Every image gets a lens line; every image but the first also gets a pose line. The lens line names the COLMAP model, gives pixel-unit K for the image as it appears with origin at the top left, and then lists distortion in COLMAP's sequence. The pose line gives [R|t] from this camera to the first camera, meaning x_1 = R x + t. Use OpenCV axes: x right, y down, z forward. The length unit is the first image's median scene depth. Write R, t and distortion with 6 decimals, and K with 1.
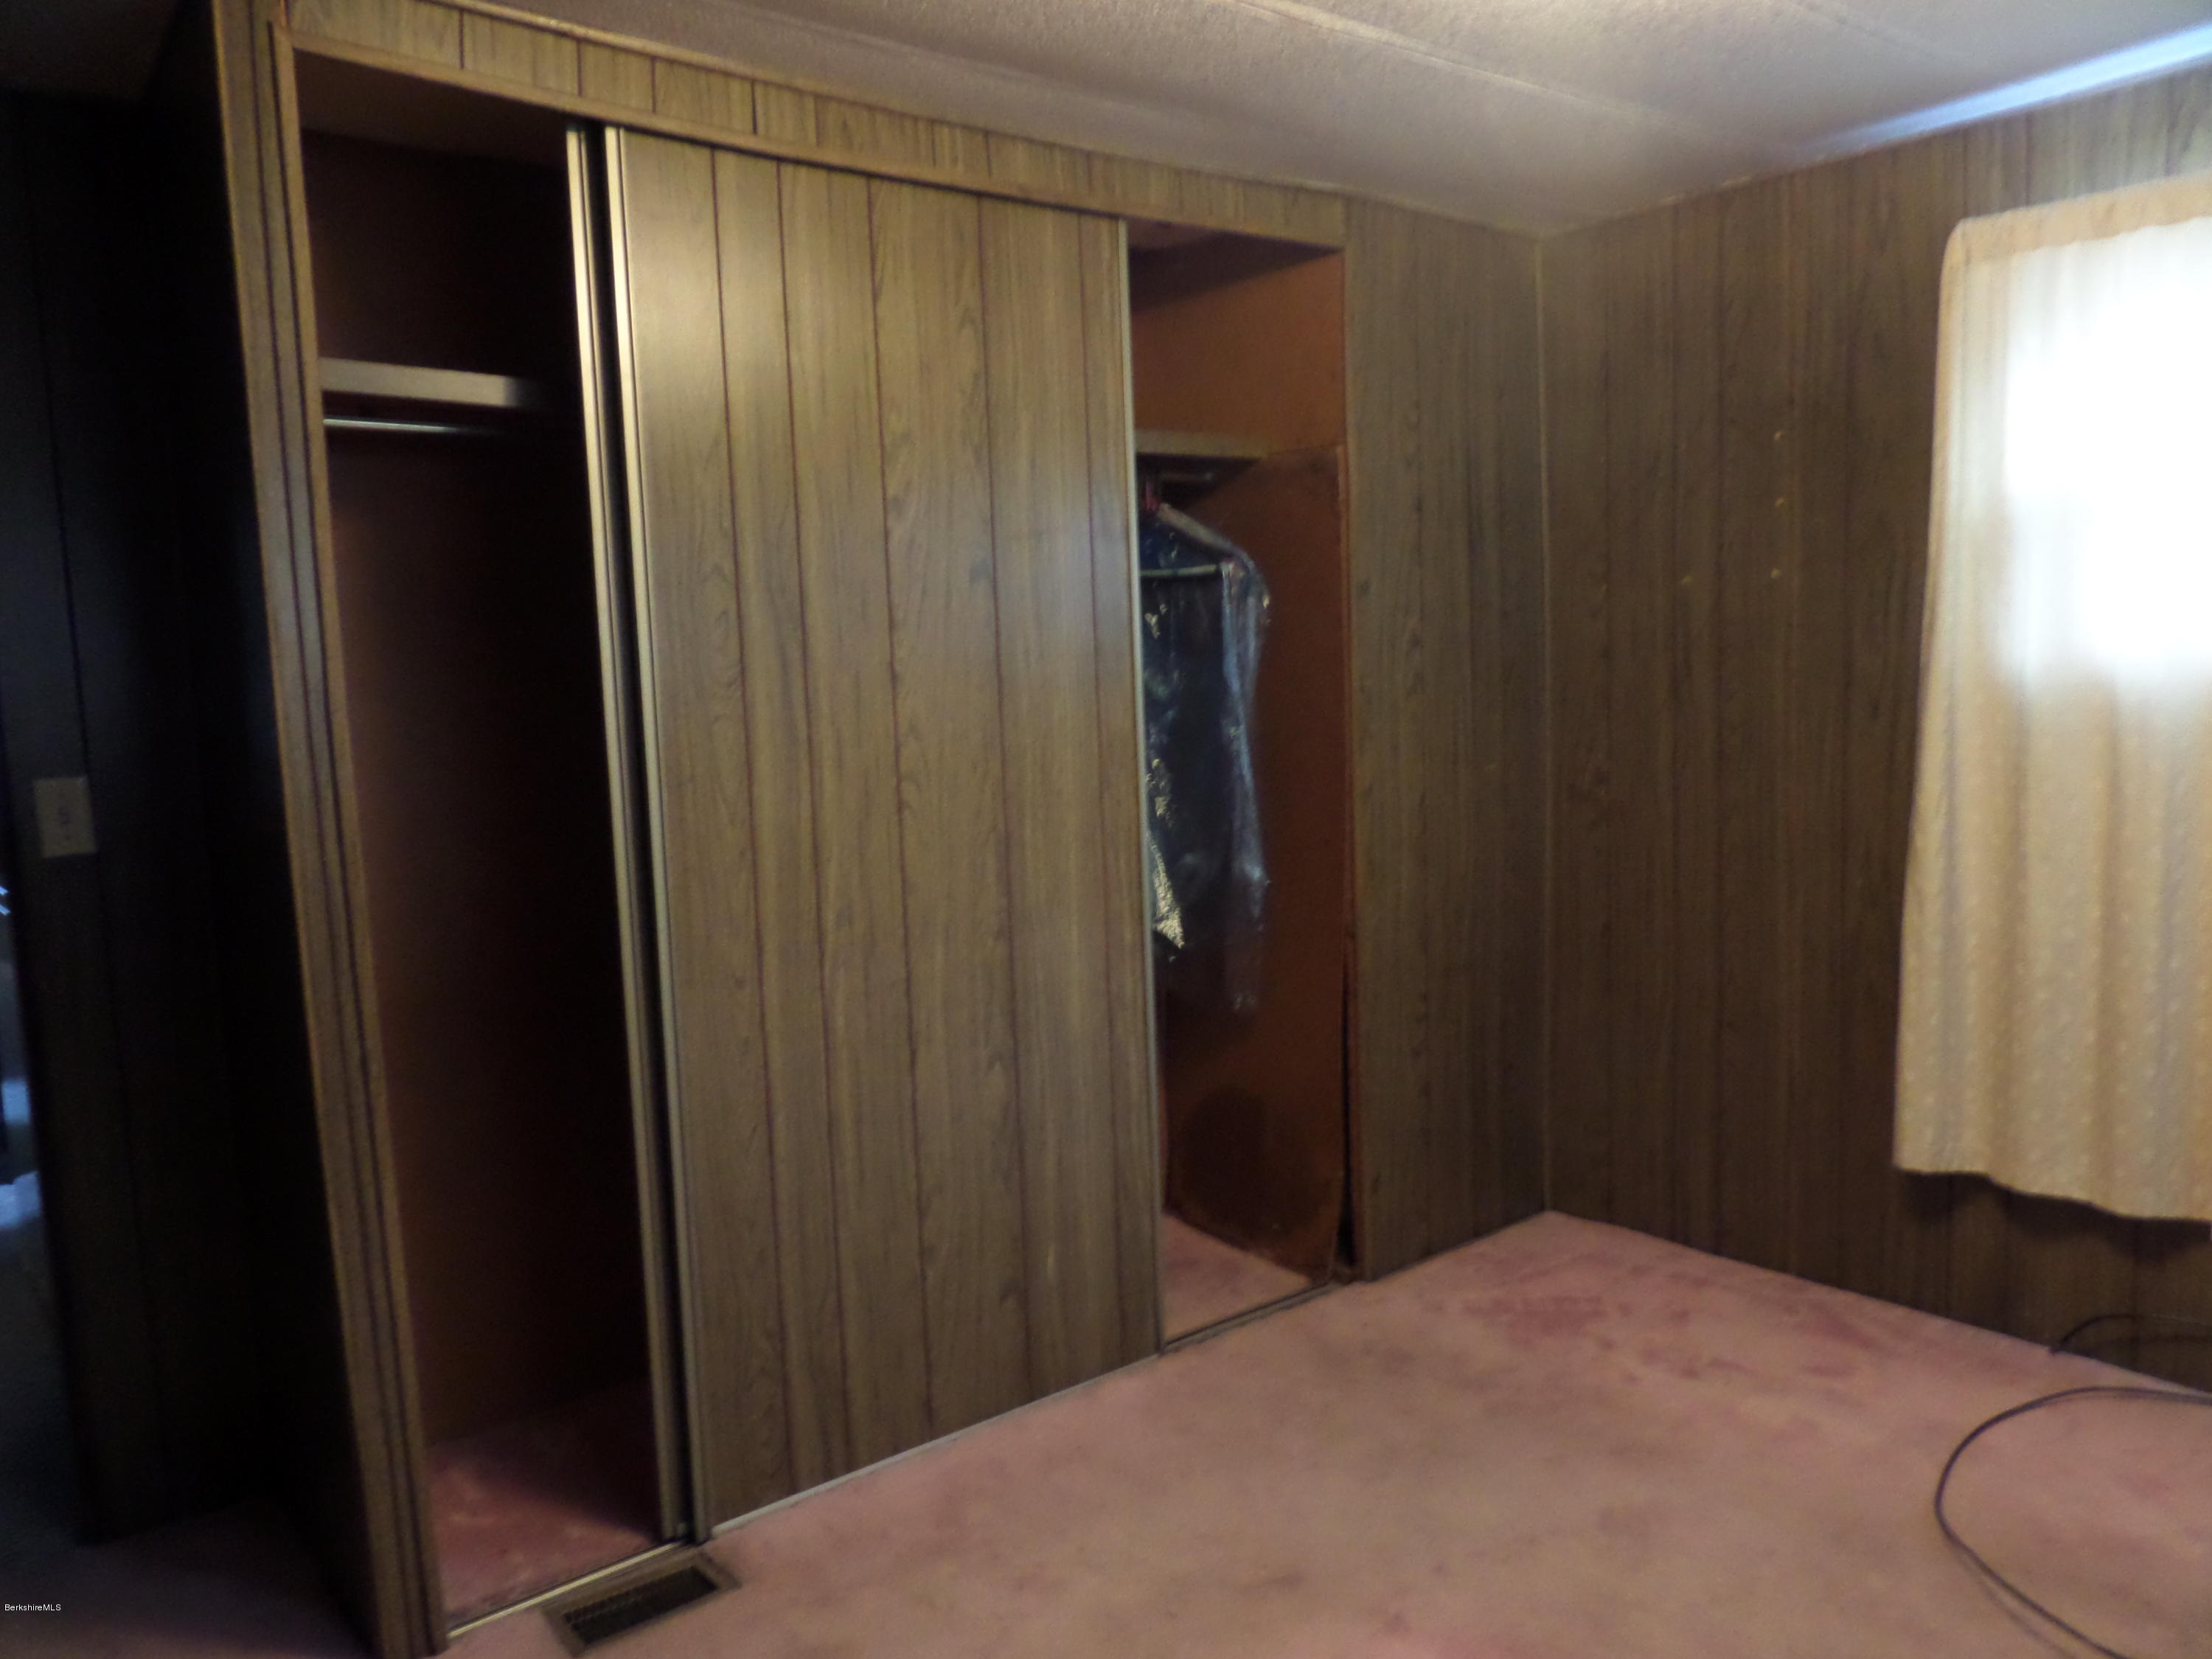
lens RADIAL K [[1606.7, 0, 1105.2], [0, 1606.7, 833.7], [0, 0, 1]] dist [-0.006279, -0.002215]
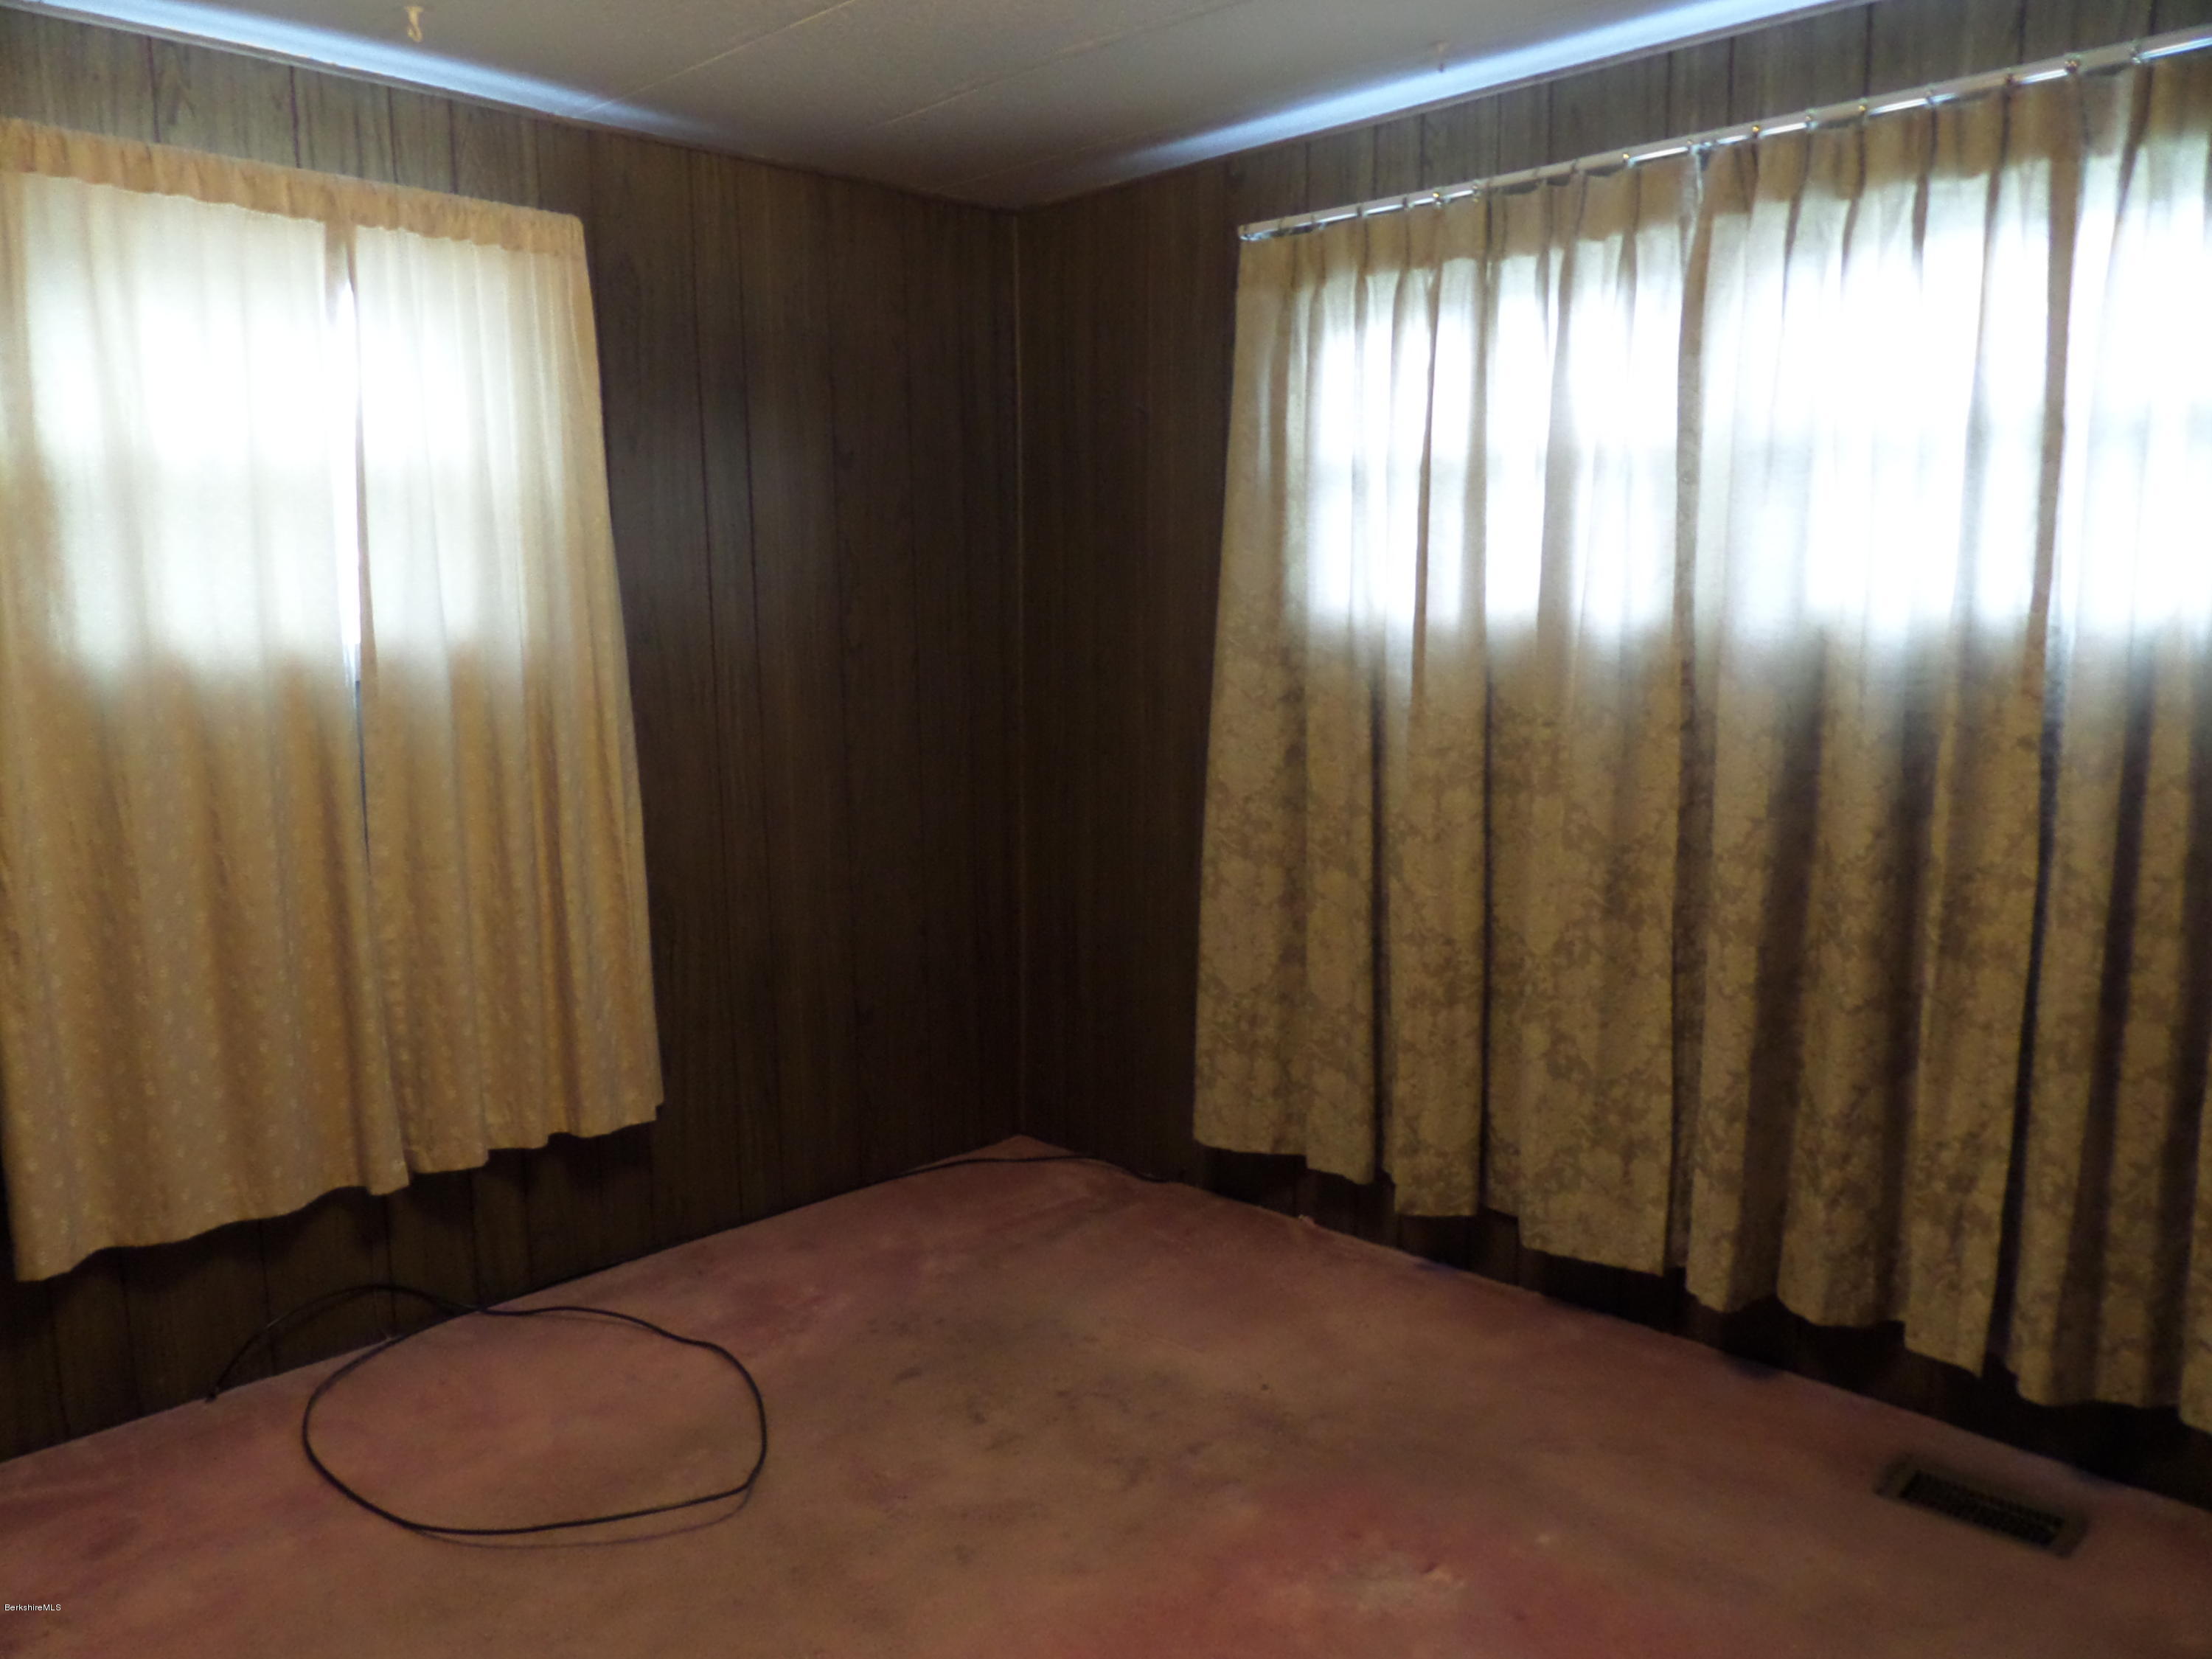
lens RADIAL K [[1606.7, 0, 1107.8], [0, 1606.7, 833.3], [0, 0, 1]] dist [-0.006279, -0.002215]
pose [[-0.140252, -0.091829, 0.985848, -0.382286], [0.130573, 0.985278, 0.110352, -0.034006], [-0.981468, 0.144202, -0.126197, 0.596964]]
